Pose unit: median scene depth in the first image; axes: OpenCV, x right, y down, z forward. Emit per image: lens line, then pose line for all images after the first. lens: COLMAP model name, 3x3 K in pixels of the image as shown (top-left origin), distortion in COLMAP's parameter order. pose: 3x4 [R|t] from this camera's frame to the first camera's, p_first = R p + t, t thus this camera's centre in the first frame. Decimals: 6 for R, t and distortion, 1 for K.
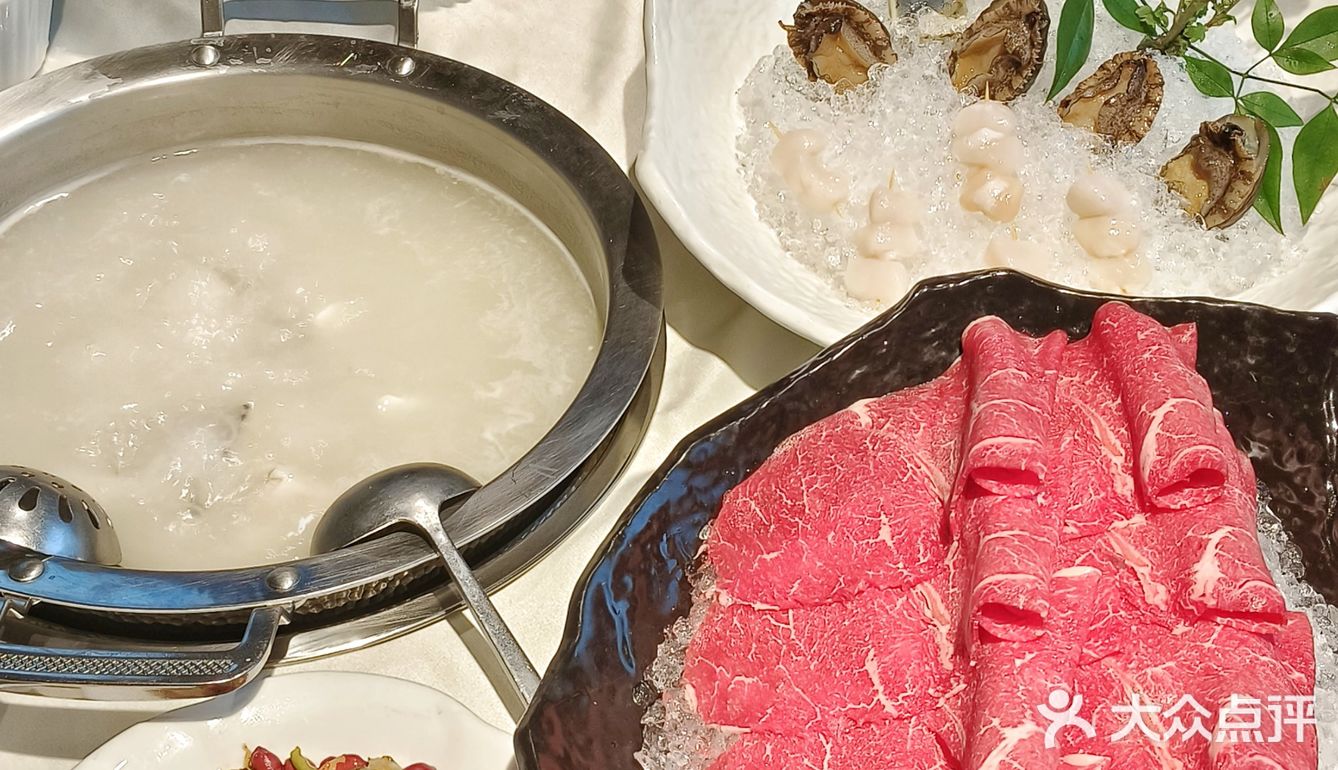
lens RADIAL K [[1753.6, 0, 669.0], [0, 1753.6, 385.0], [0, 0, 1]] dist [0.021134, 0.017803]
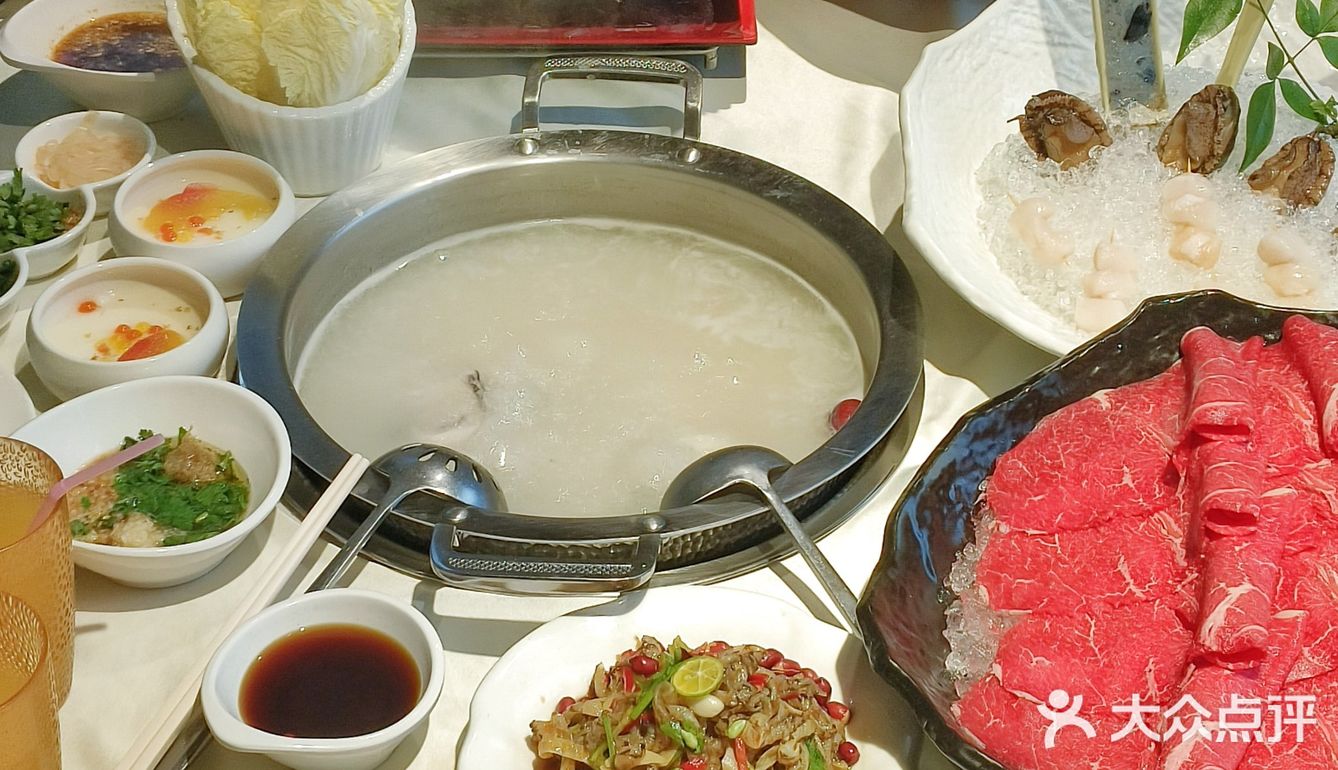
lens RADIAL K [[2027.5, 0, 669.0], [0, 2027.5, 385.0], [0, 0, 1]] dist [0.020333, -0.033891]
pose [[0.999003, 0.005207, -0.044329, -0.137947], [-0.010202, 0.993518, -0.113213, 0.174208], [0.043453, 0.113552, 0.992581, -0.473980]]
